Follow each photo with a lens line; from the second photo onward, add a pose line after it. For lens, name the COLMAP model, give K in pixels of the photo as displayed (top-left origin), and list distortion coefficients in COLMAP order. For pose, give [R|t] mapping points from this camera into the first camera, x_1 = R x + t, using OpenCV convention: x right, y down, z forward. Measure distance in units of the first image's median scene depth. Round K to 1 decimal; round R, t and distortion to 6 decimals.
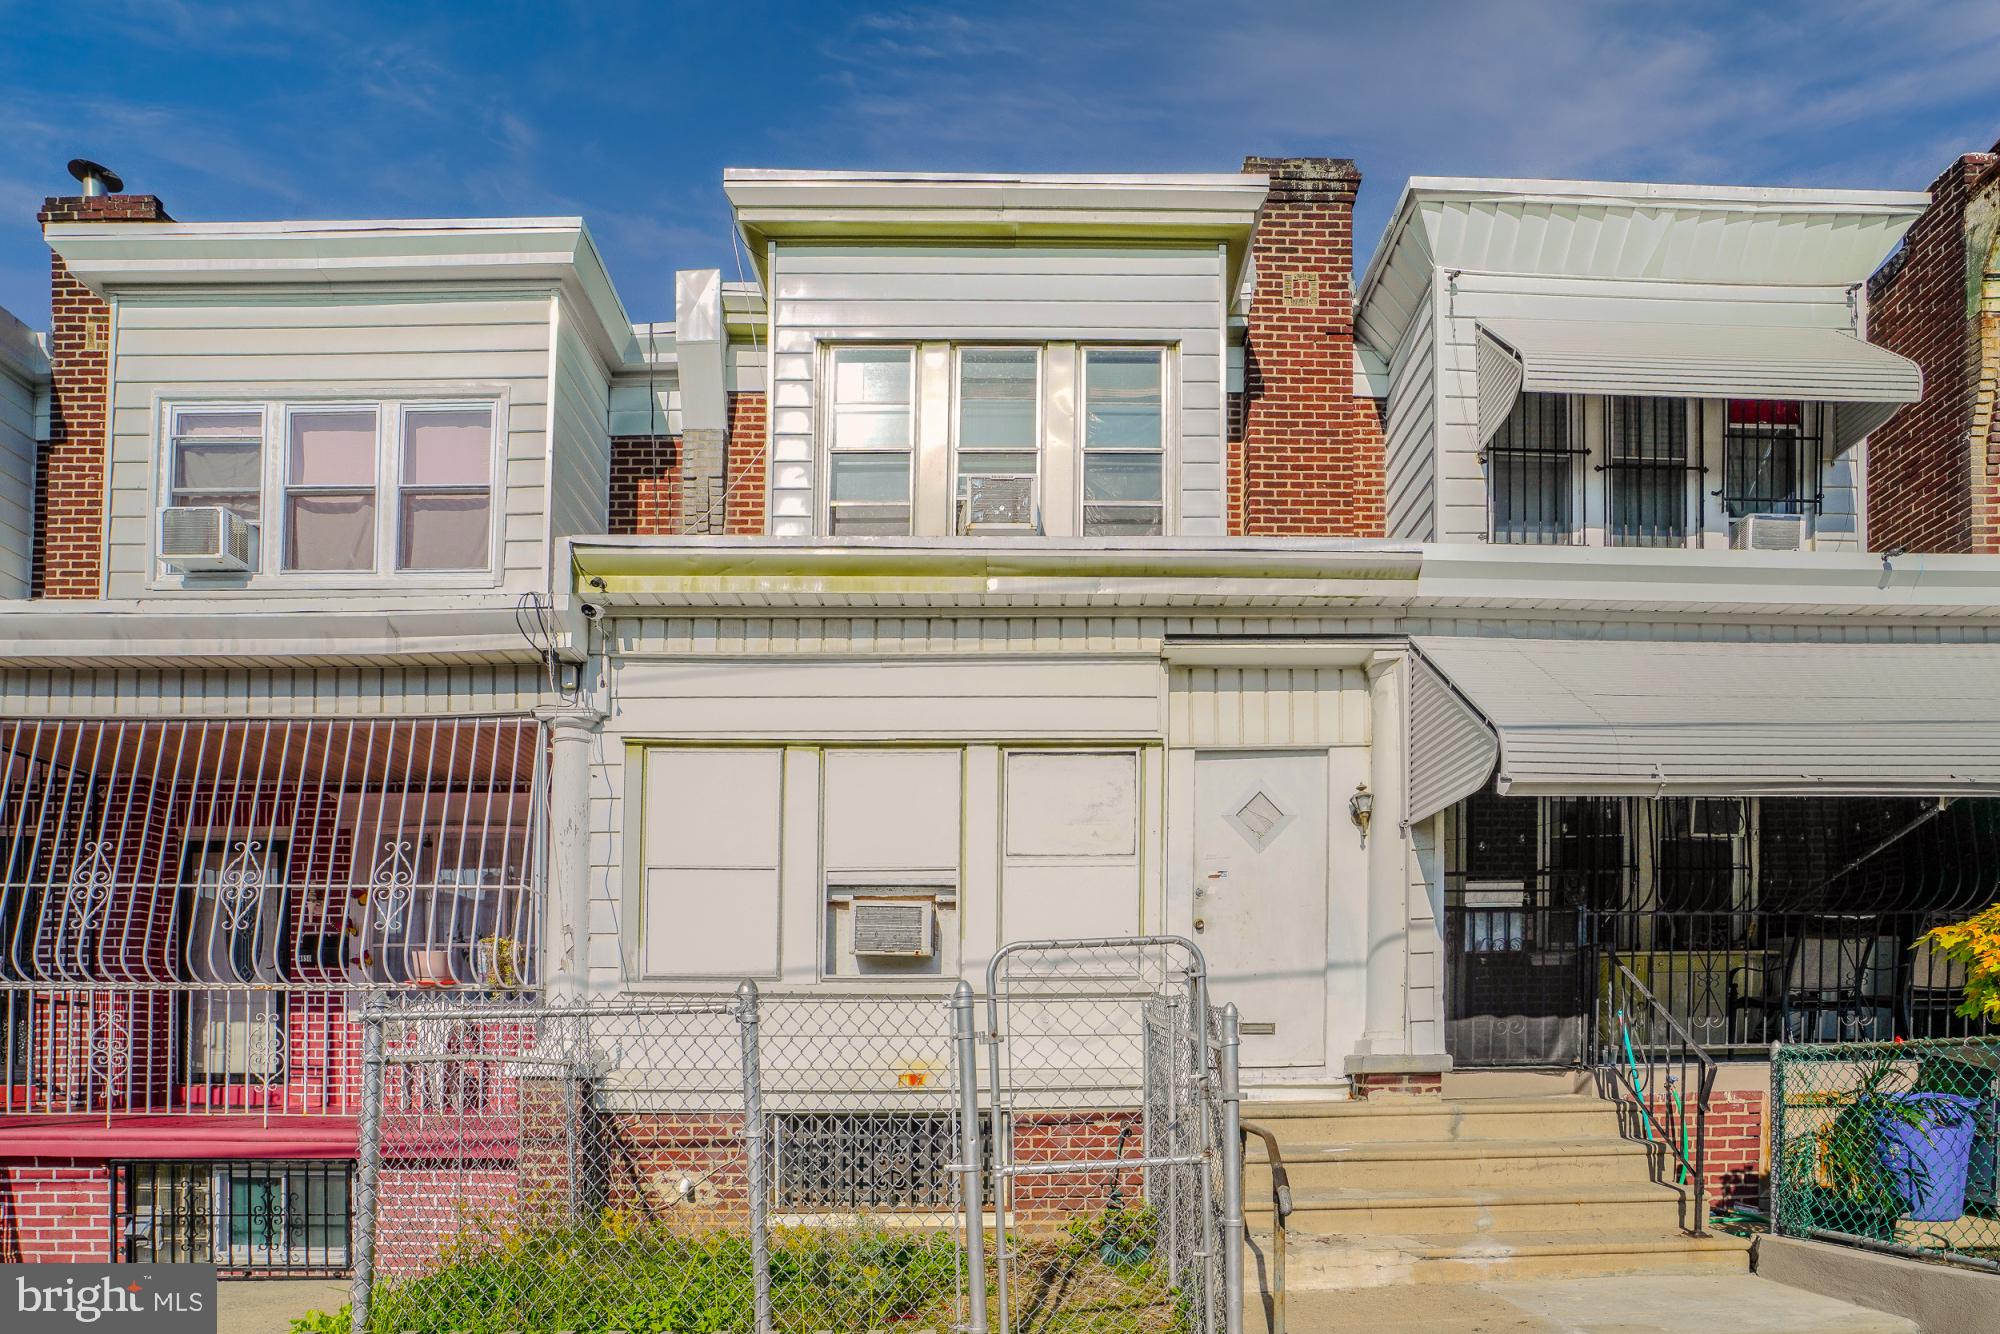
lens RADIAL K [[1085.0, 0, 1074.2], [0, 1085.0, 795.1], [0, 0, 1]] dist [-0.057200, 0.018922]
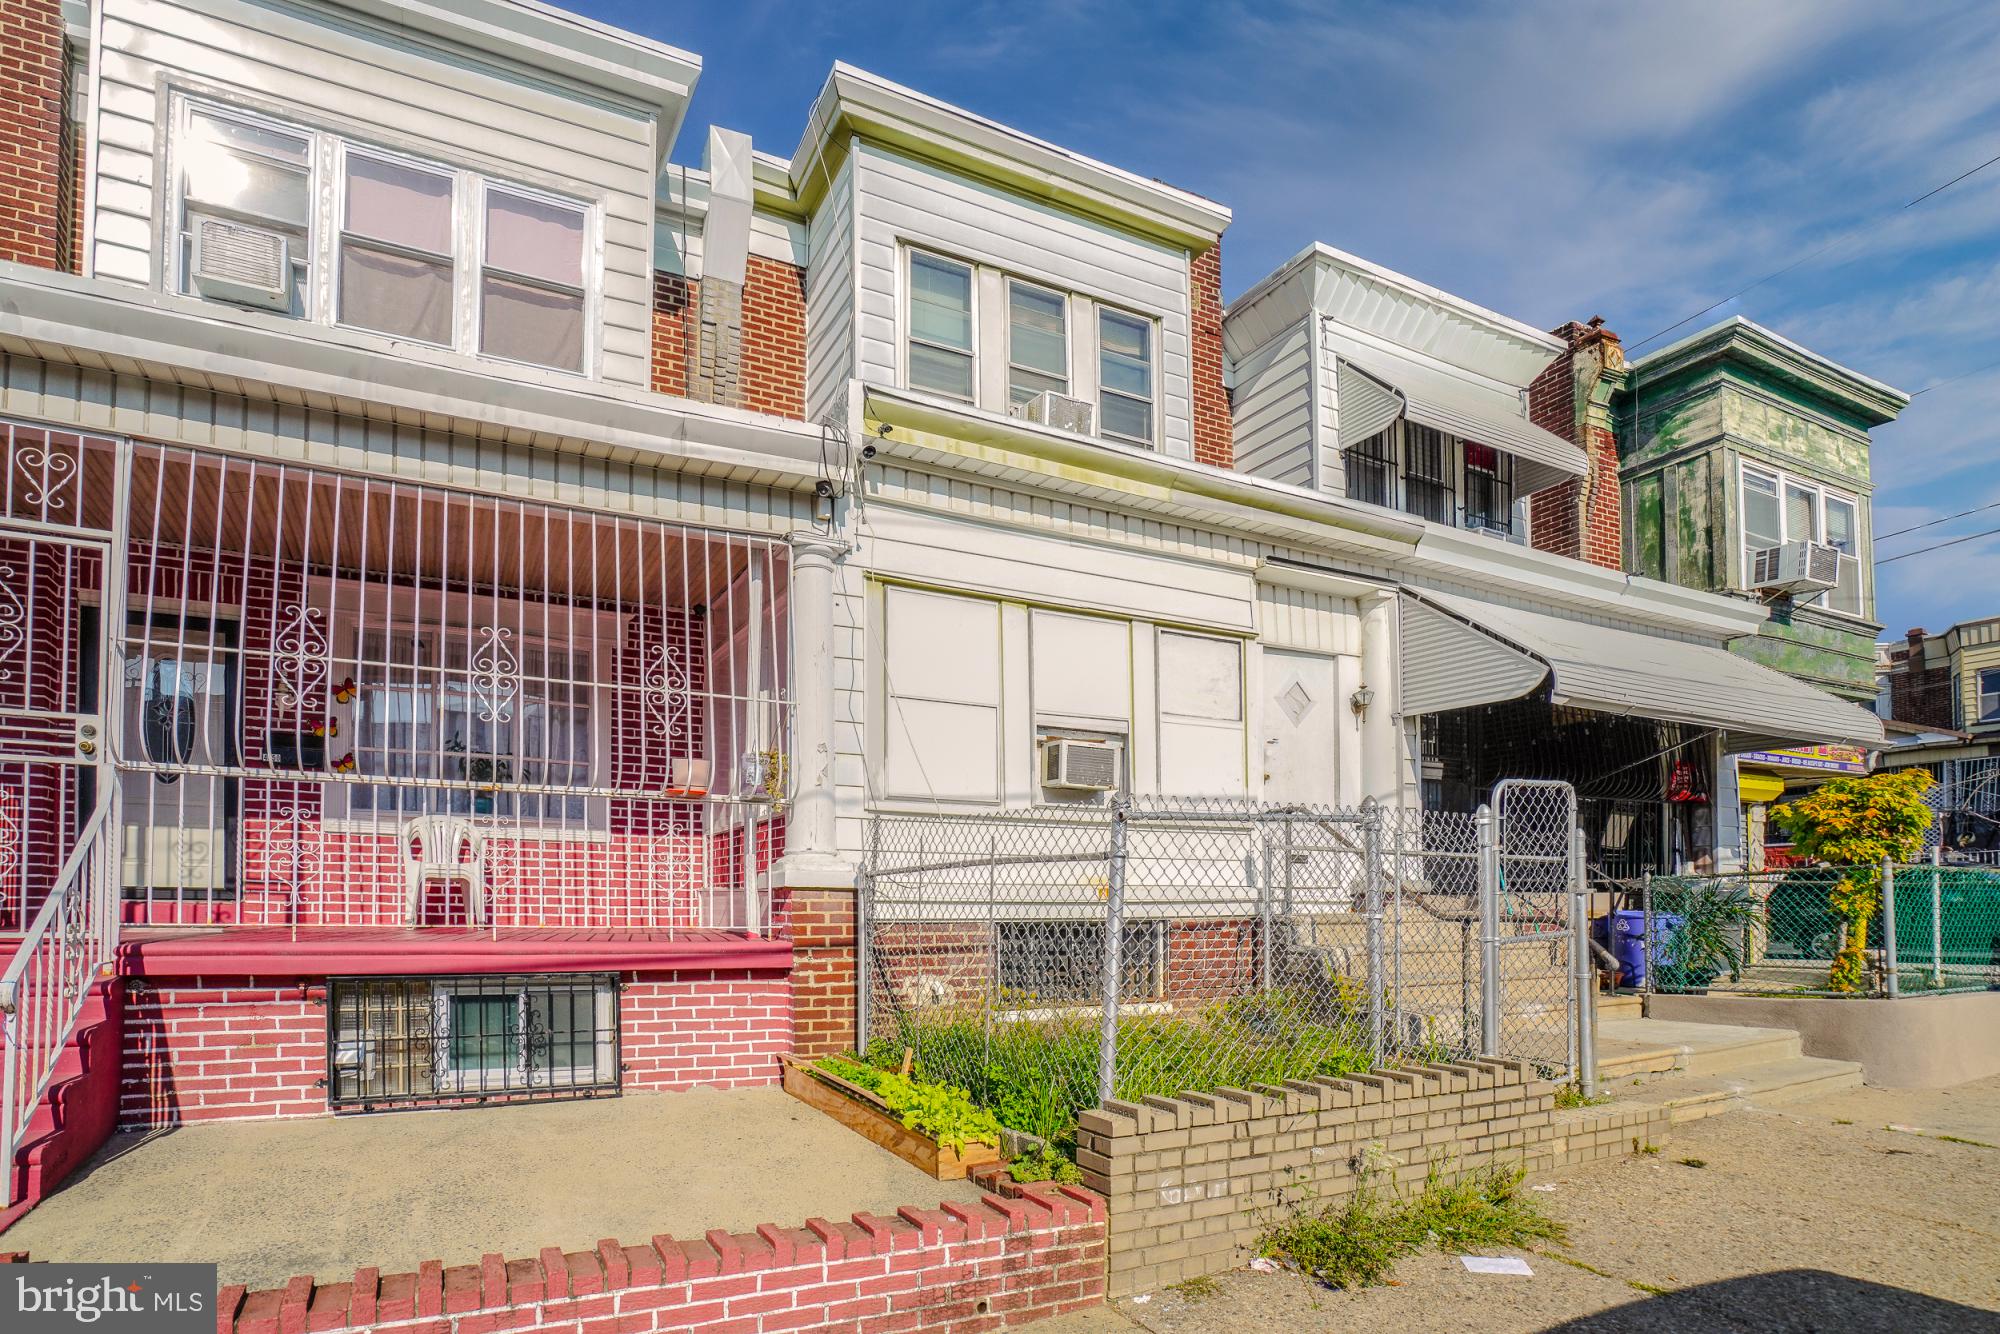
lens RADIAL K [[945.4, 0, 994.1], [0, 945.4, 657.2], [0, 0, 1]] dist [-0.060456, 0.021738]
pose [[0.915569, 0.110615, 0.386649, -0.660293], [-0.103666, 0.993853, -0.038852, 0.053786], [-0.388570, -0.004510, 0.921408, 0.083455]]
